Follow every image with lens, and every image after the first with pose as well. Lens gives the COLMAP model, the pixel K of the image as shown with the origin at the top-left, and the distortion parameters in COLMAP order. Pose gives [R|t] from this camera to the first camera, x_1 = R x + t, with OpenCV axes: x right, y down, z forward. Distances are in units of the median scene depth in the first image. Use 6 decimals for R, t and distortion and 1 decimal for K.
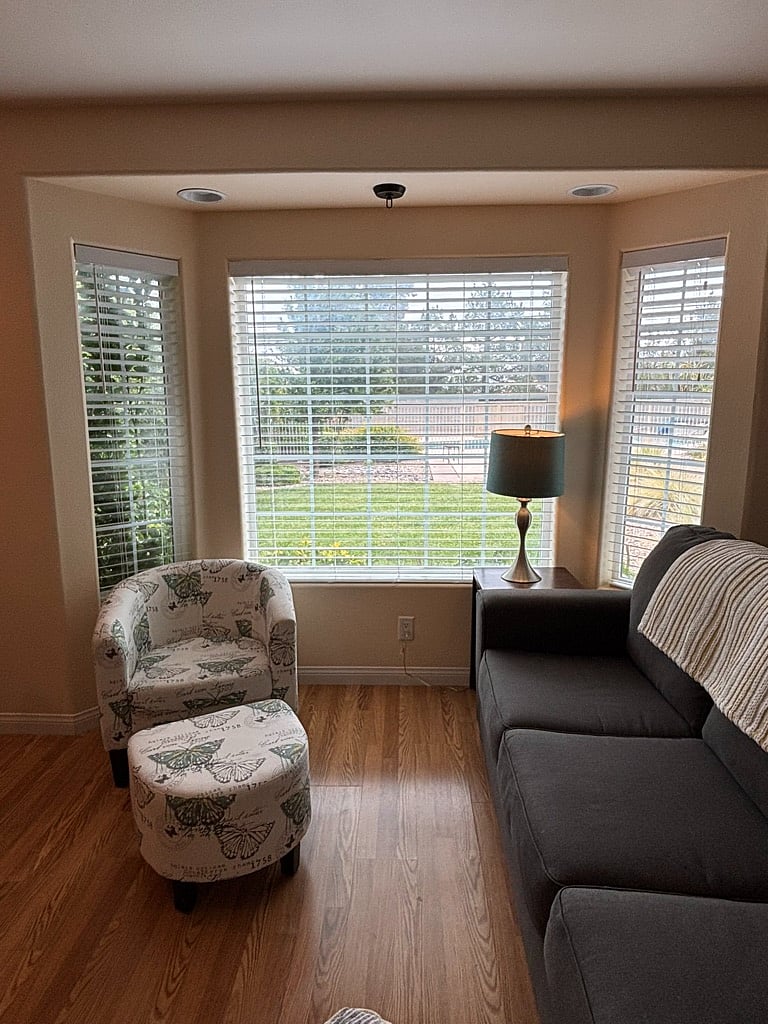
lens RADIAL K [[625.4, 0, 389.8], [0, 625.4, 511.1], [0, 0, 1]] dist [0.009837, -0.015220]
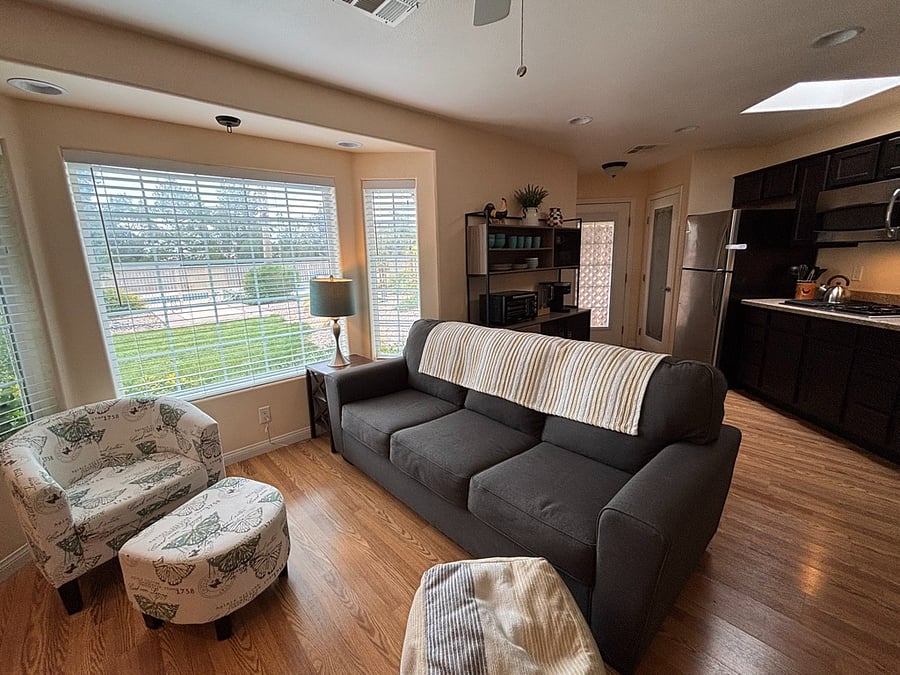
lens RADIAL K [[380.6, 0, 449.8], [0, 380.6, 335.2], [0, 0, 1]] dist [0.000308, -0.001356]
pose [[0.721269, -0.158074, 0.674377, -0.278502], [0.148821, 0.986239, 0.072005, -0.001509], [-0.676479, 0.048426, 0.734868, 0.015605]]
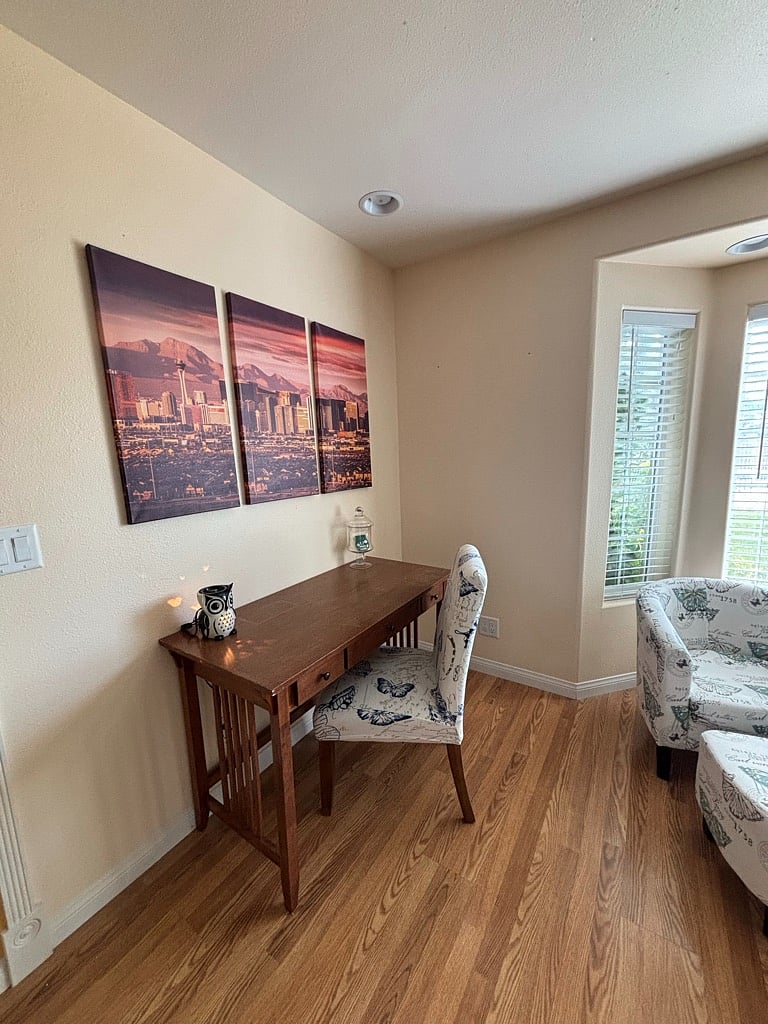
lens RADIAL K [[407.0, 0, 386.4], [0, 407.0, 515.6], [0, 0, 1]] dist [0.006188, -0.000636]
pose [[0.844216, 0.070730, -0.531316, -0.419553], [-0.070212, 0.997307, 0.021203, -0.010212], [0.531385, 0.019404, 0.846908, 0.083211]]
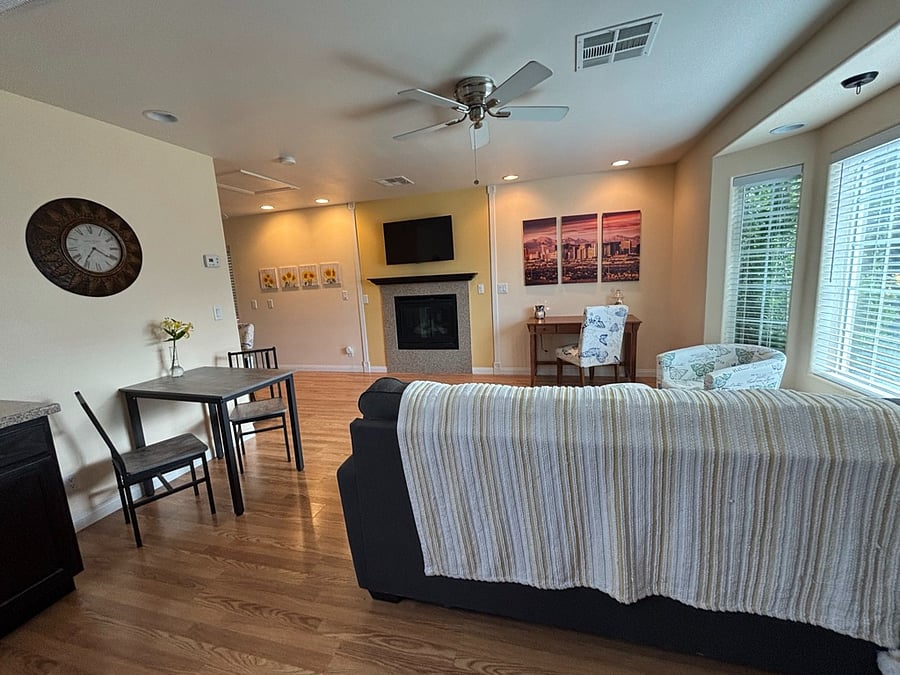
lens RADIAL K [[380.6, 0, 451.2], [0, 380.6, 339.5], [0, 0, 1]] dist [0.000308, -0.001356]
pose [[-0.252135, 0.187613, -0.949331, 0.947394], [-0.107487, 0.969526, 0.220151, -0.081169], [0.961704, 0.157549, -0.224285, 0.435853]]
